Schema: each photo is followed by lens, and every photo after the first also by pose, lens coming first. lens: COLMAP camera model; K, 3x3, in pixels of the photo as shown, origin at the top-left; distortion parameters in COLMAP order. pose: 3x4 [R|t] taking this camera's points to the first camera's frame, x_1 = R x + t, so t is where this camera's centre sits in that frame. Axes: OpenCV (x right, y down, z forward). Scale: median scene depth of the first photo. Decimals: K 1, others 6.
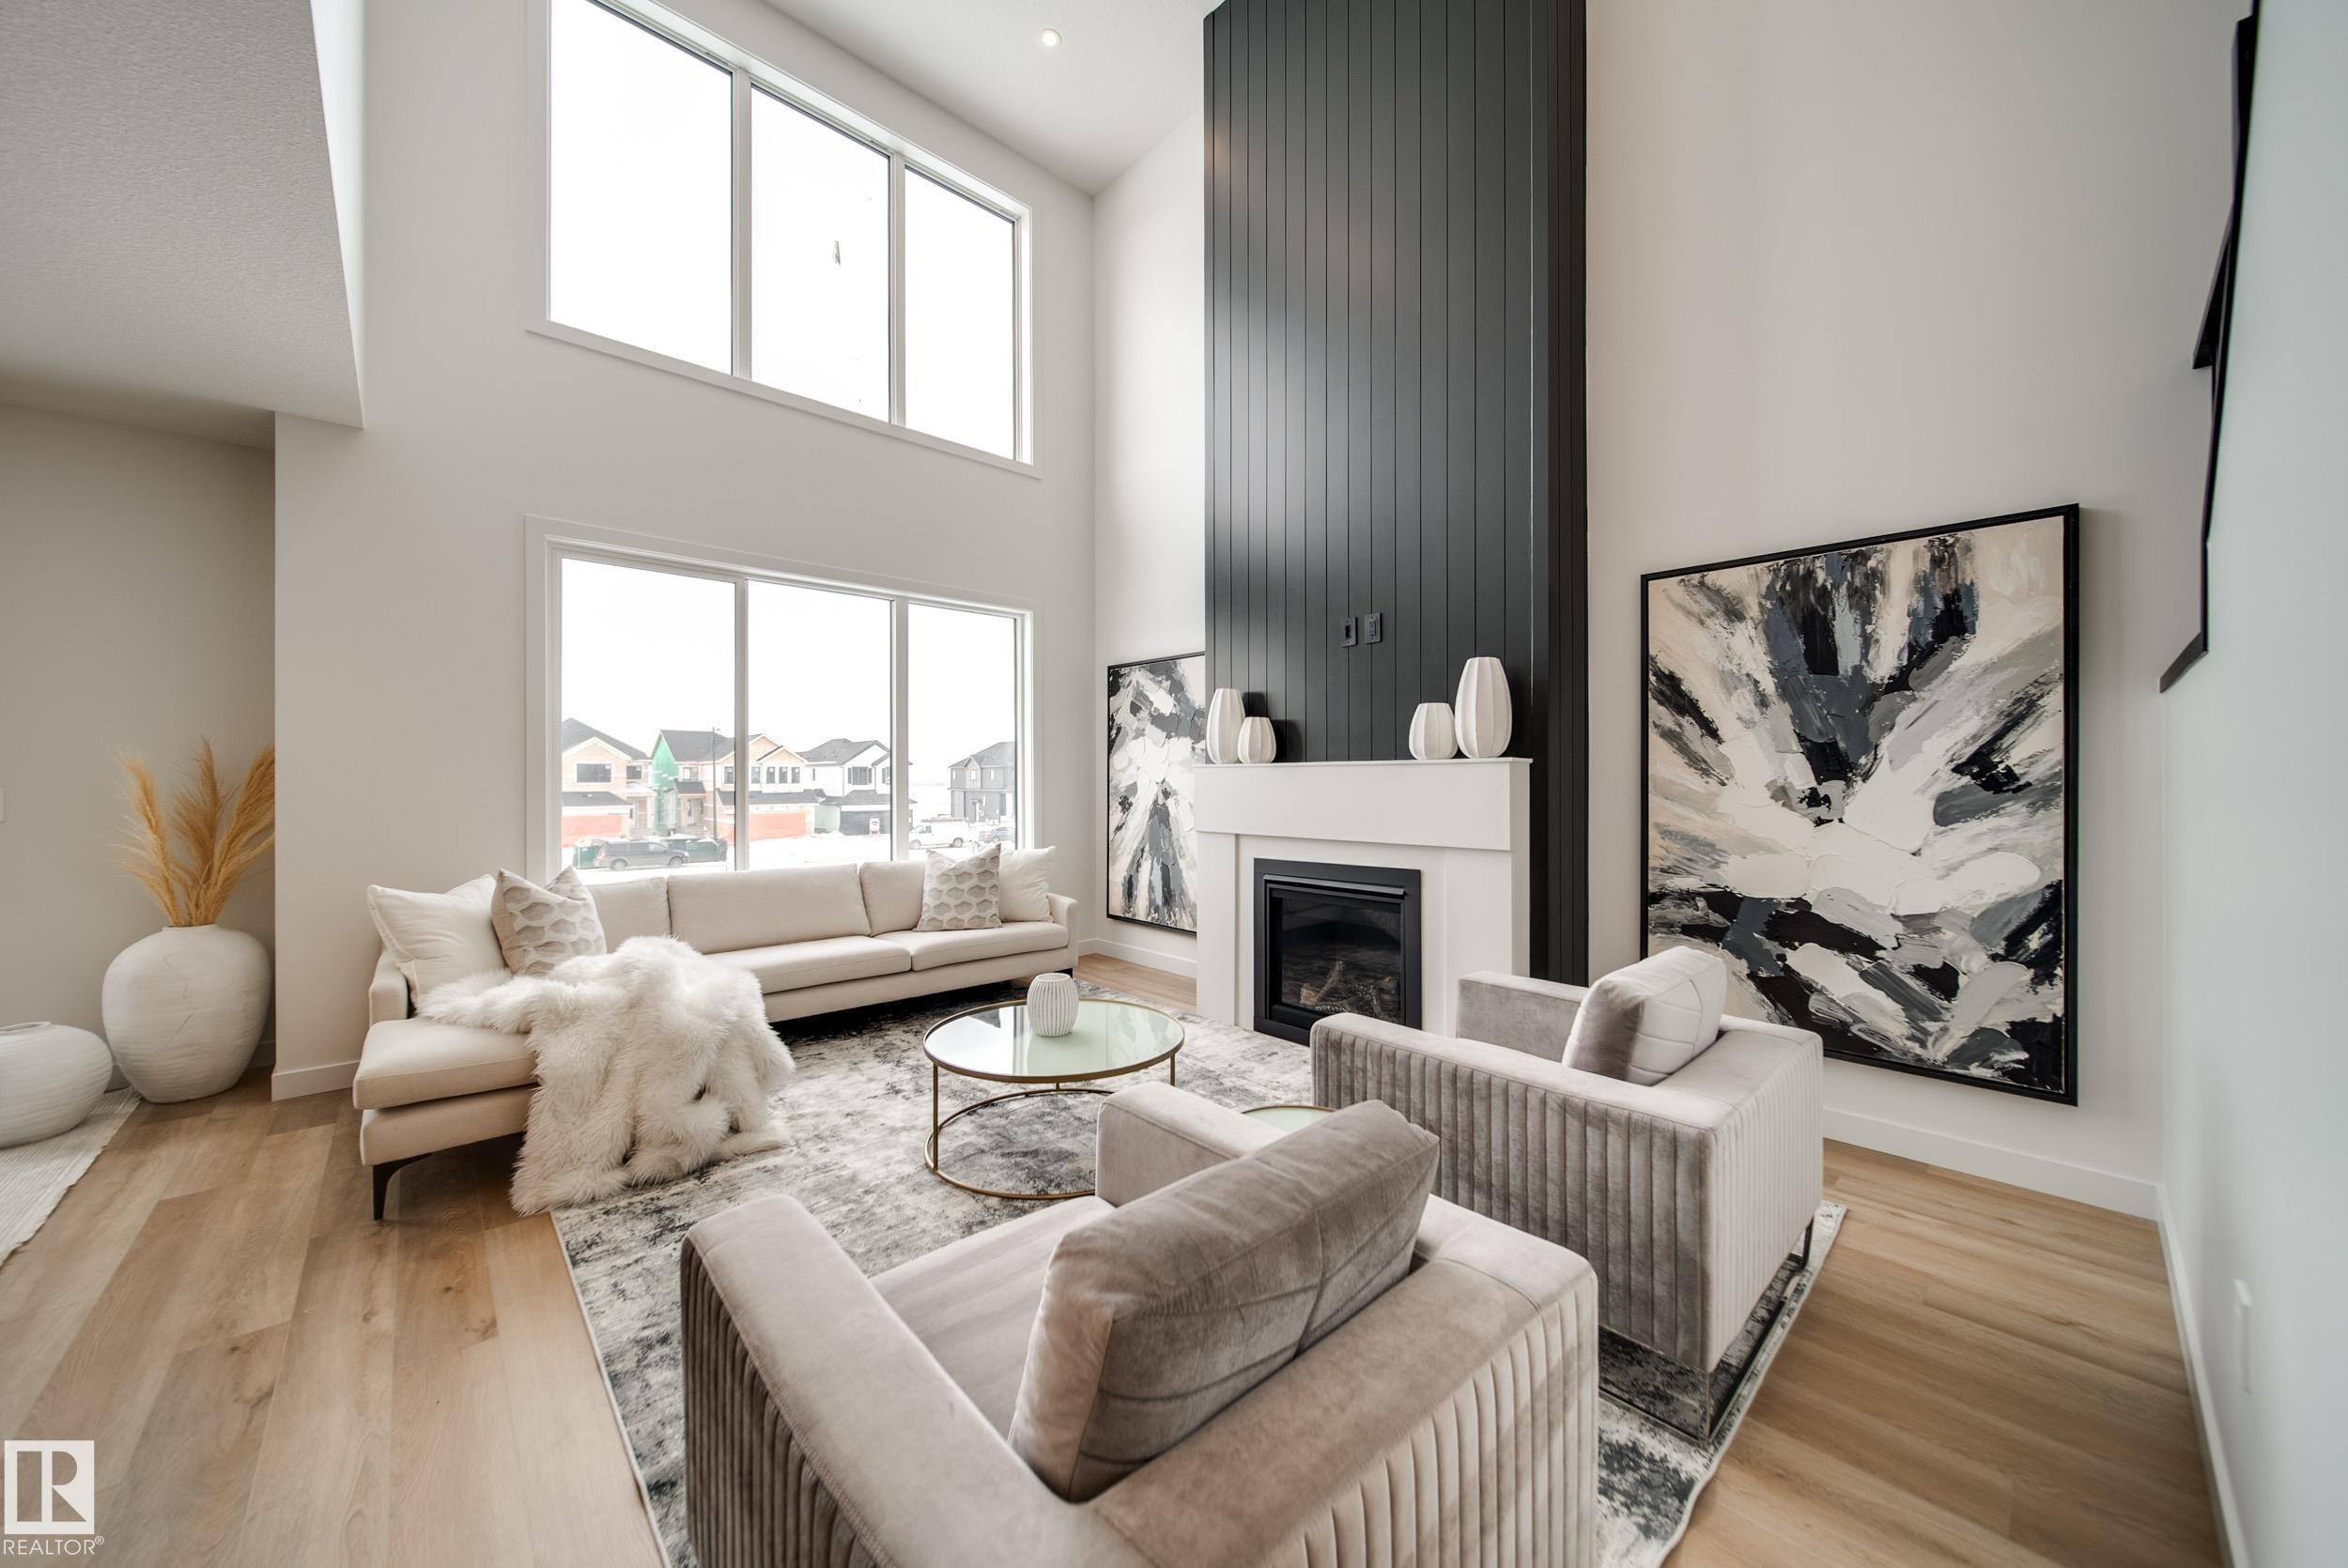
lens RADIAL K [[823.3, 0, 1172.0], [0, 823.3, 777.7], [0, 0, 1]] dist [-0.001791, -0.001706]
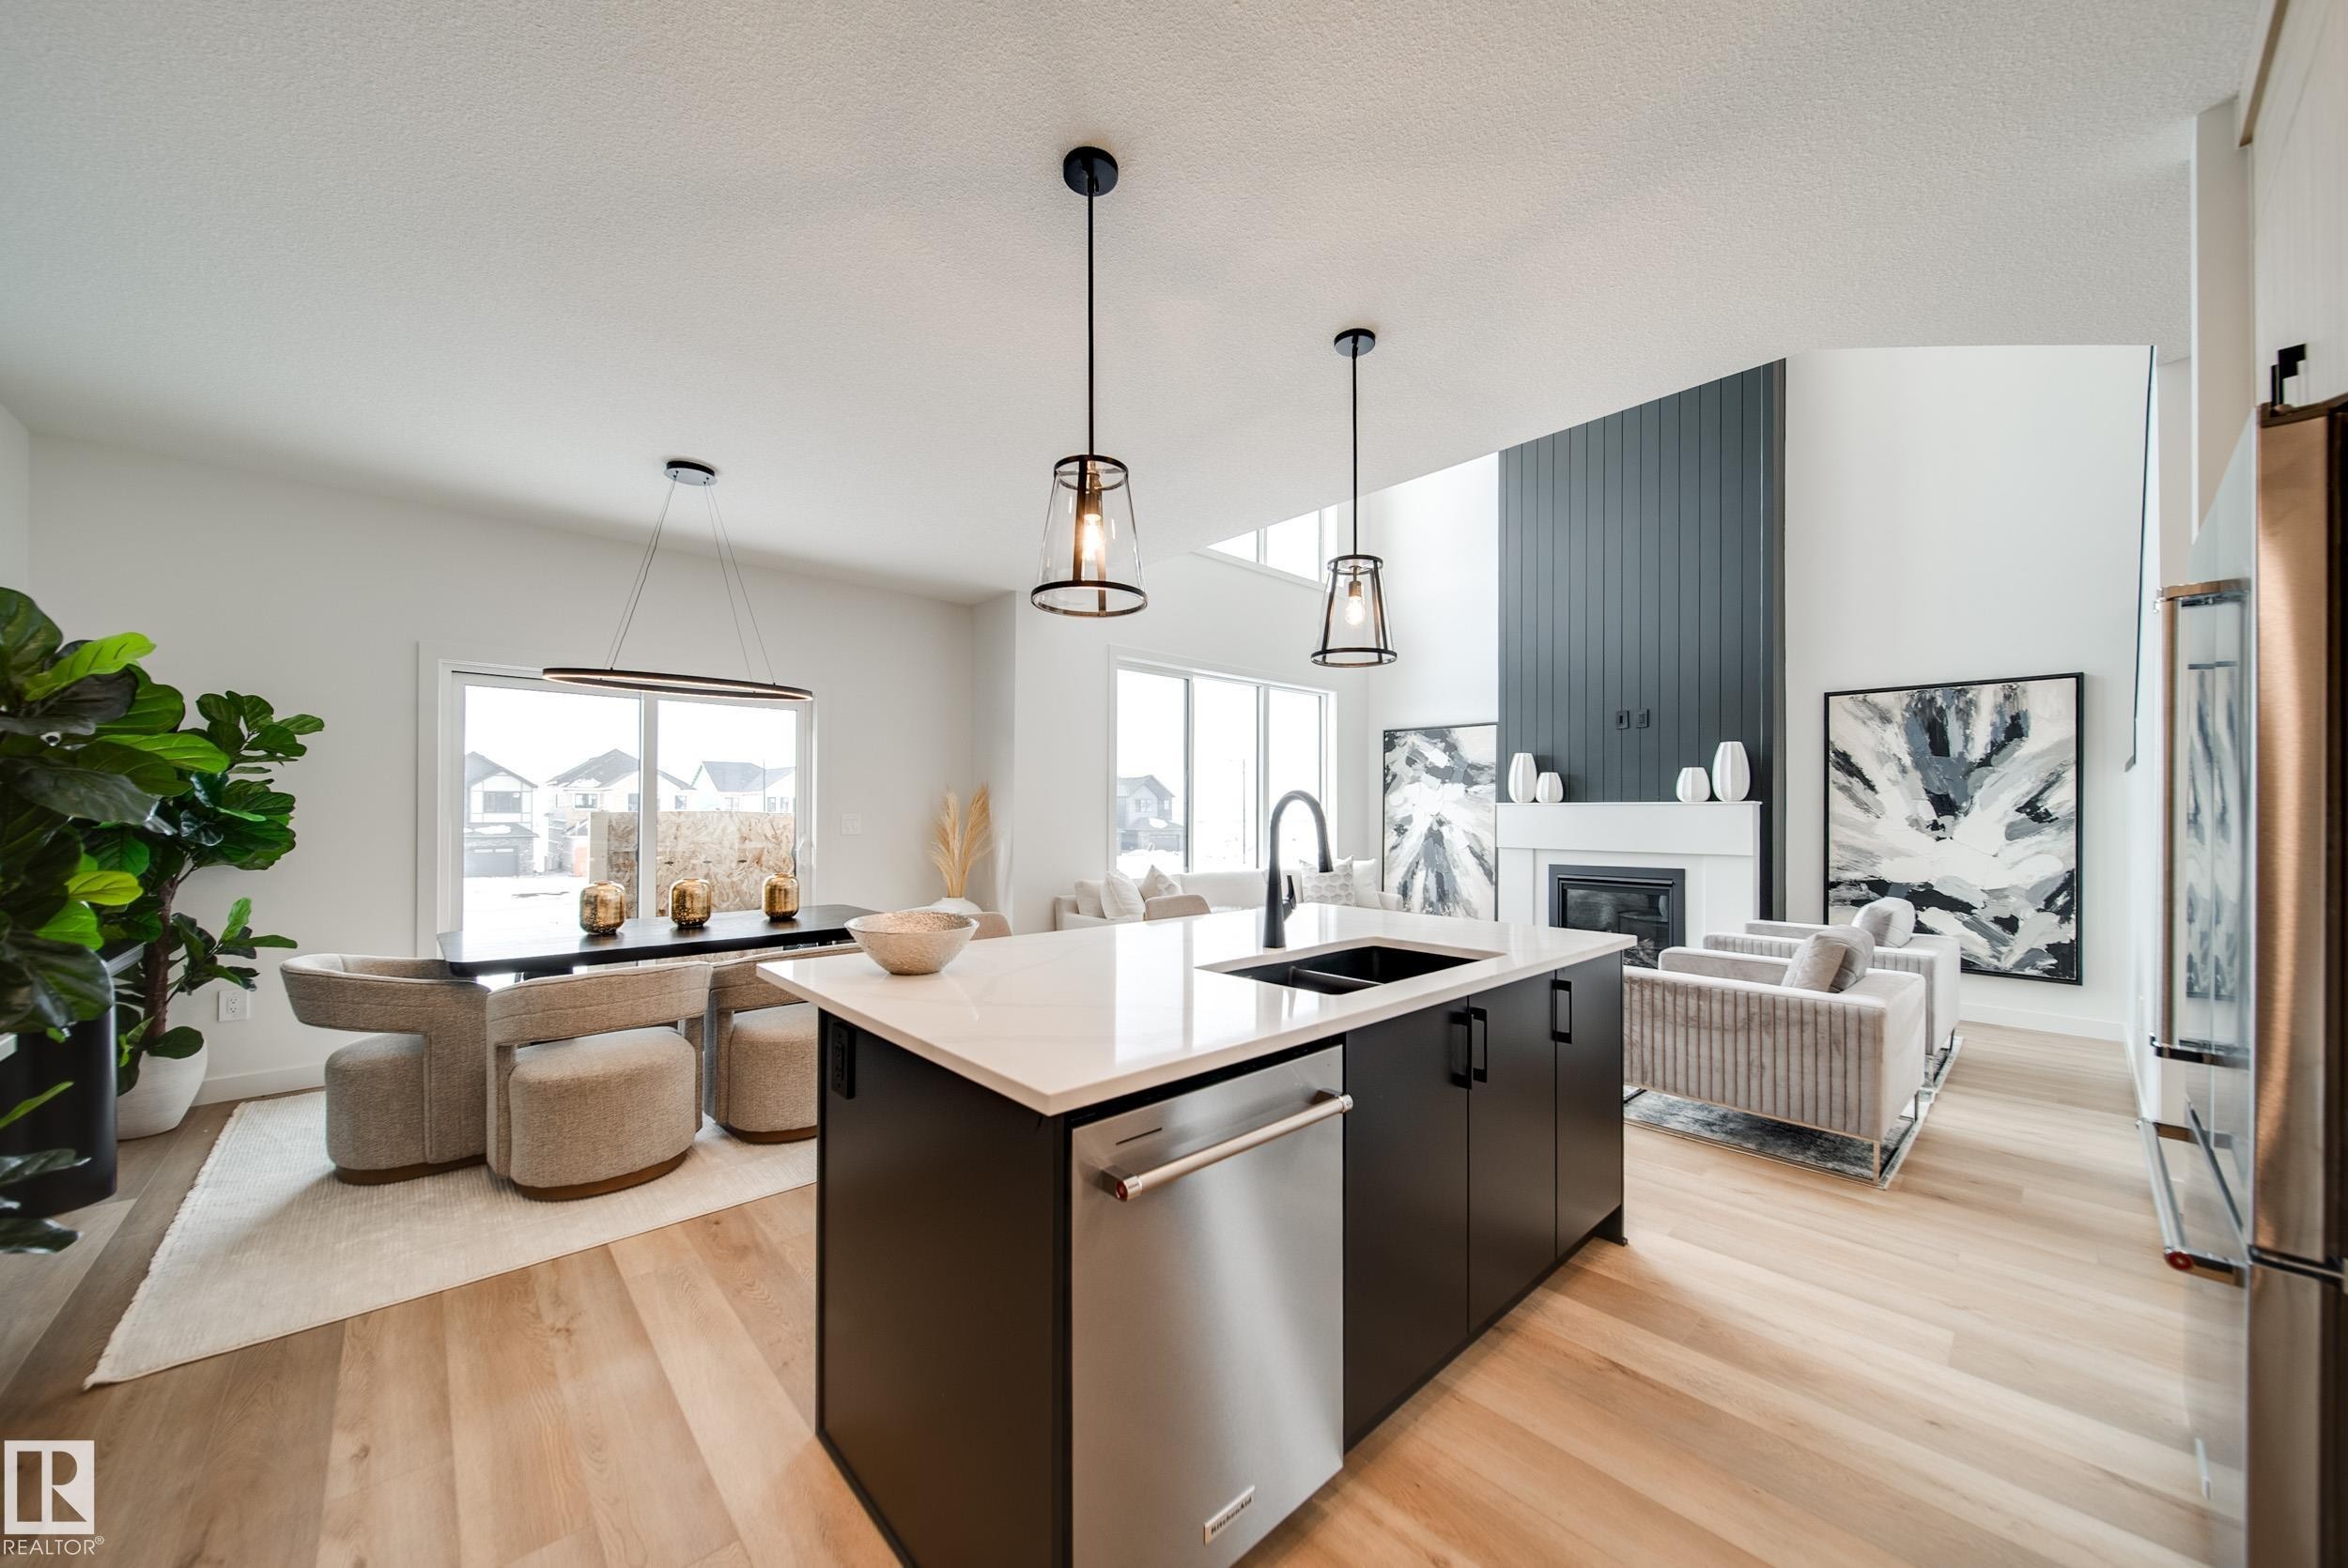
lens RADIAL K [[823.3, 0, 1176.3], [0, 823.3, 807.1], [0, 0, 1]] dist [-0.001791, -0.001706]
pose [[0.999975, 0.005723, -0.004222, -0.760152], [-0.005738, 0.999977, -0.003675, 0.000726], [0.004201, 0.003700, 0.999984, -0.698252]]
